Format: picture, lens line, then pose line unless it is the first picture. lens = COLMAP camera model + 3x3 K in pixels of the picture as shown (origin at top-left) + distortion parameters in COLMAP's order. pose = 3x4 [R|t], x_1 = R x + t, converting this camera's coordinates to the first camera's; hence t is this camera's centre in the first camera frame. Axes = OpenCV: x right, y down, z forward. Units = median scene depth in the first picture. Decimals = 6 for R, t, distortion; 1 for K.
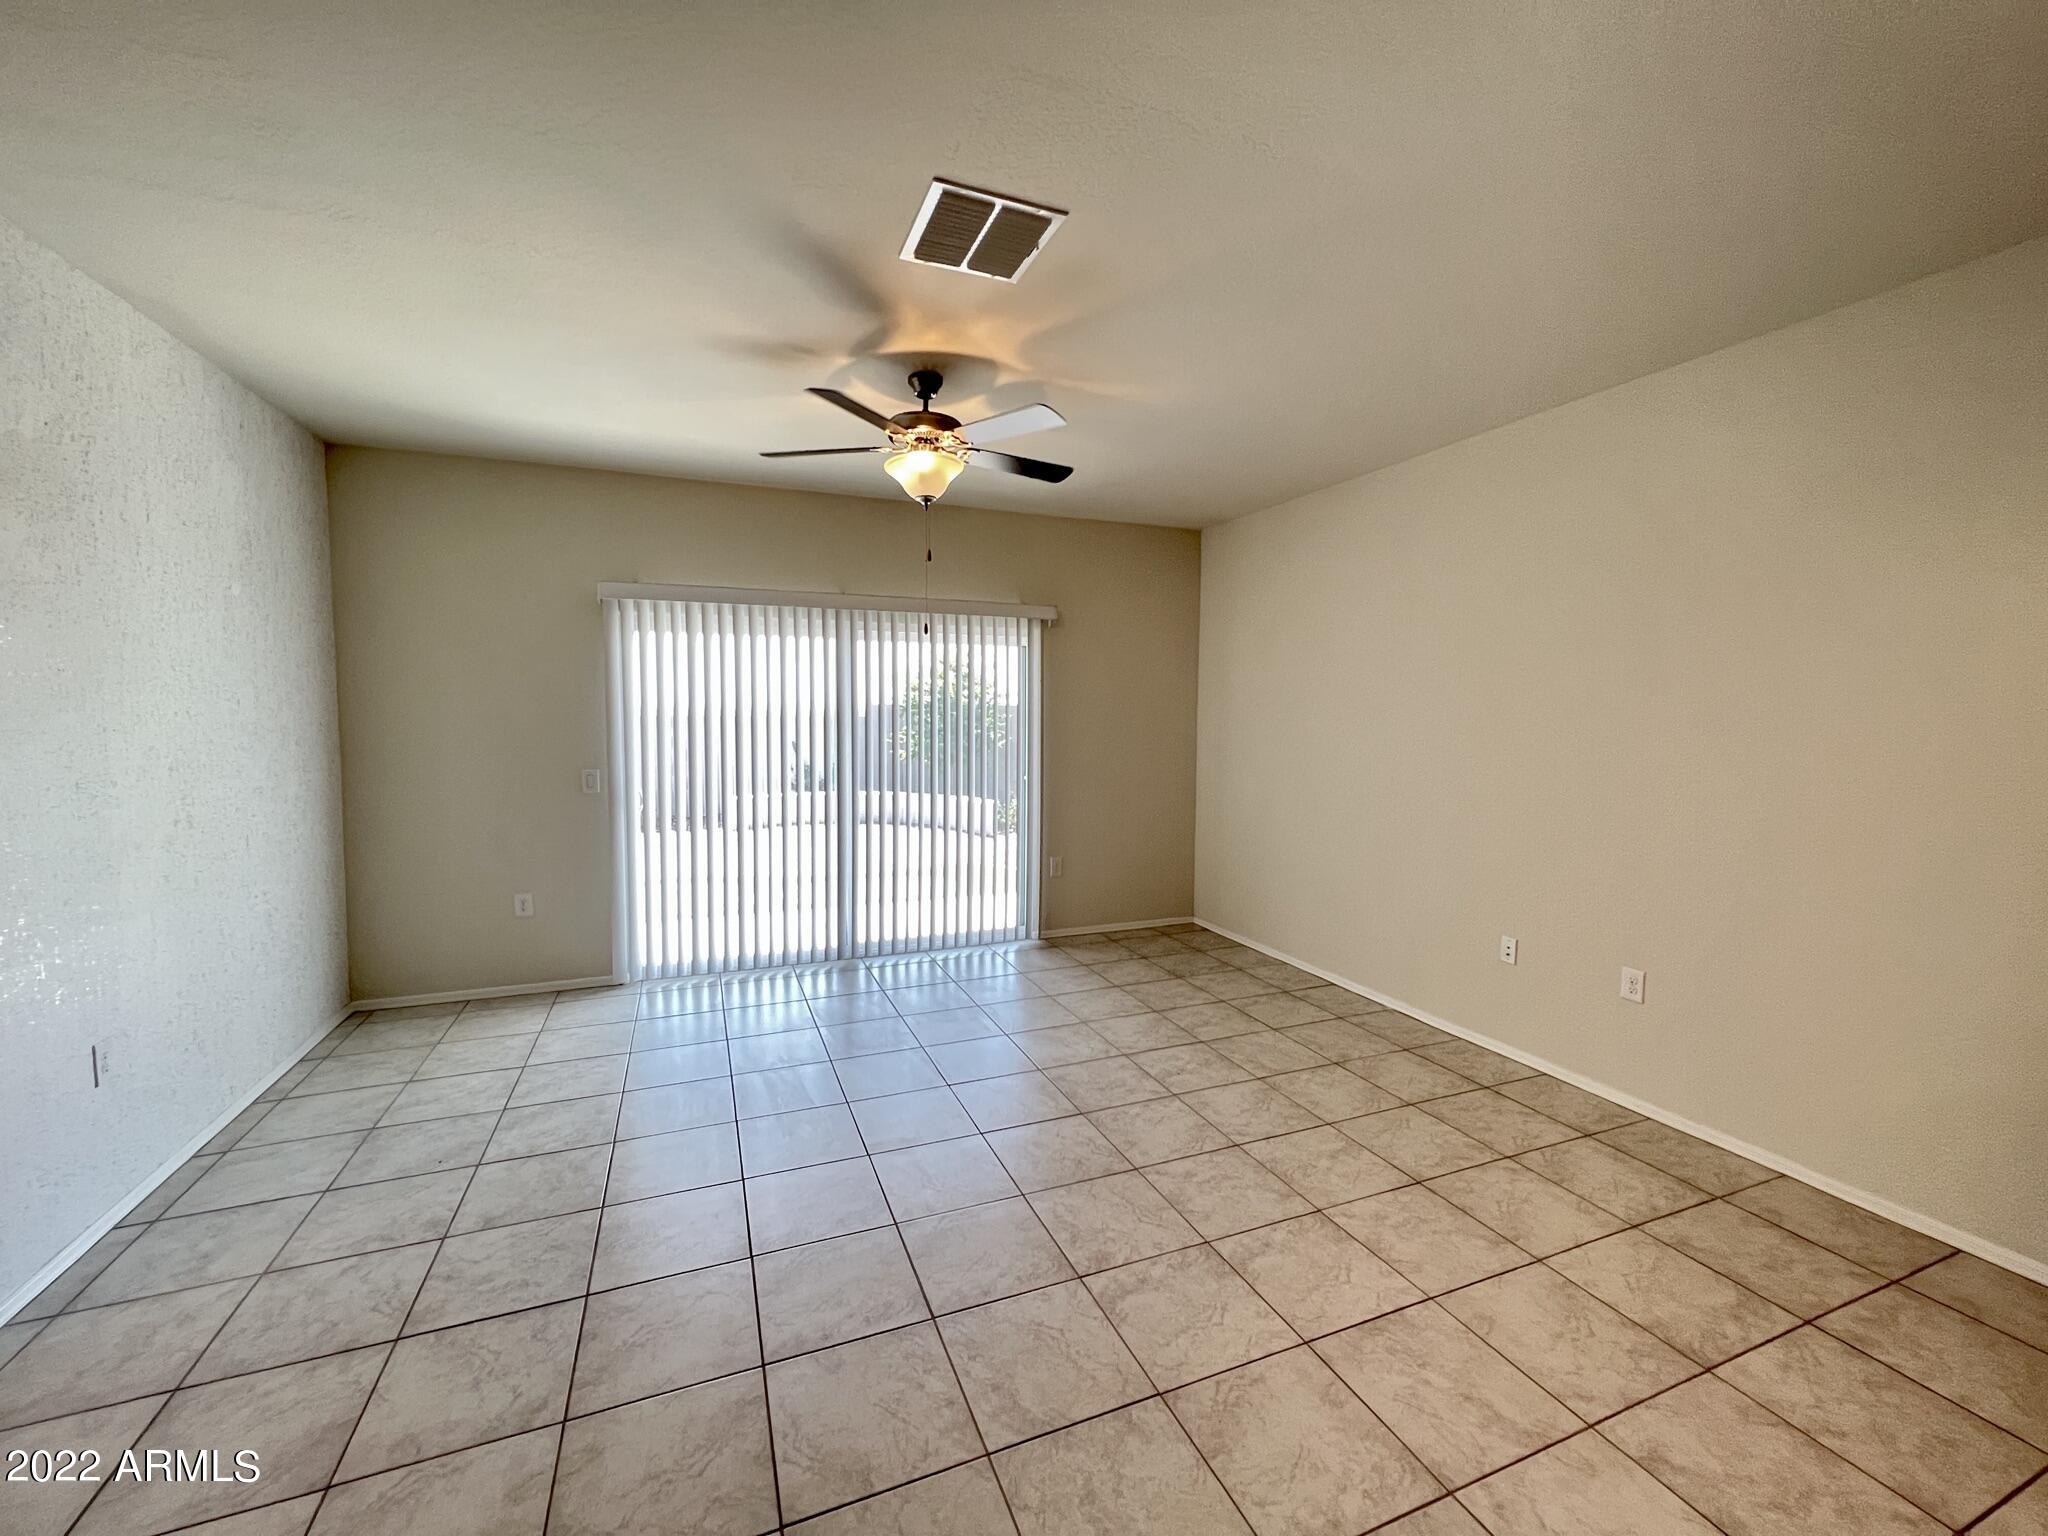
lens RADIAL K [[824.1, 0, 1023.8], [0, 824.1, 728.5], [0, 0, 1]] dist [-0.001160, 0.000210]
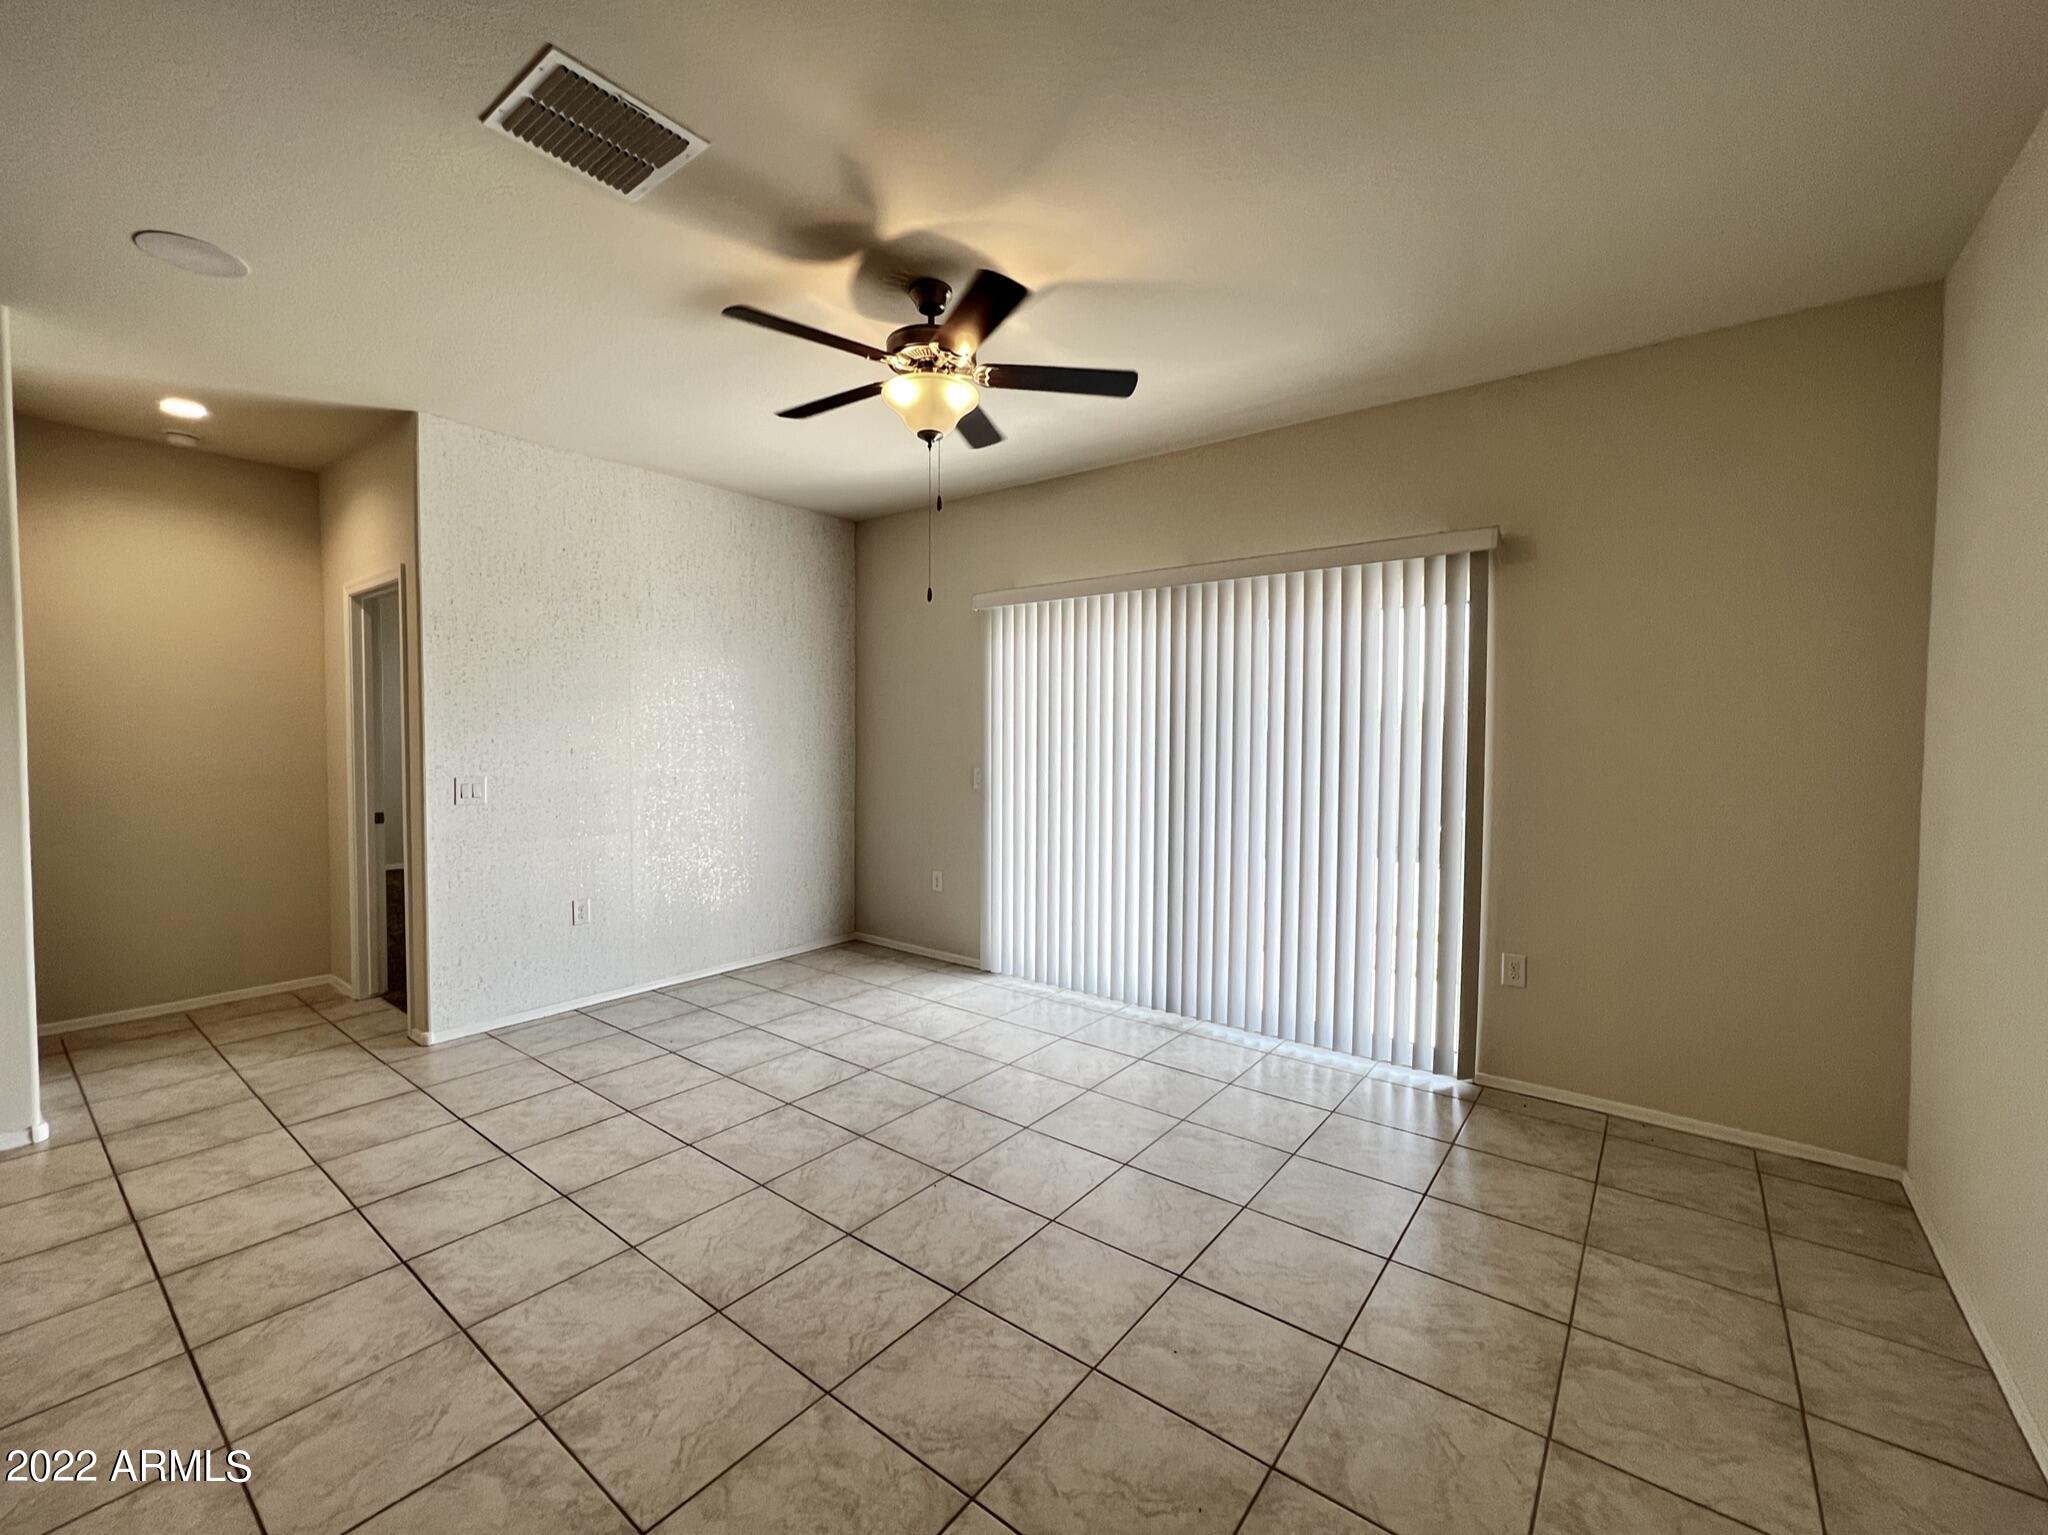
lens RADIAL K [[842.8, 0, 1017.1], [0, 842.8, 764.6], [0, 0, 1]] dist [-0.001802, 0.000428]
pose [[0.498738, 0.028510, -0.866284, 0.472573], [-0.019398, 0.999576, 0.021729, 0.019066], [0.866536, 0.005967, 0.499079, 0.495825]]
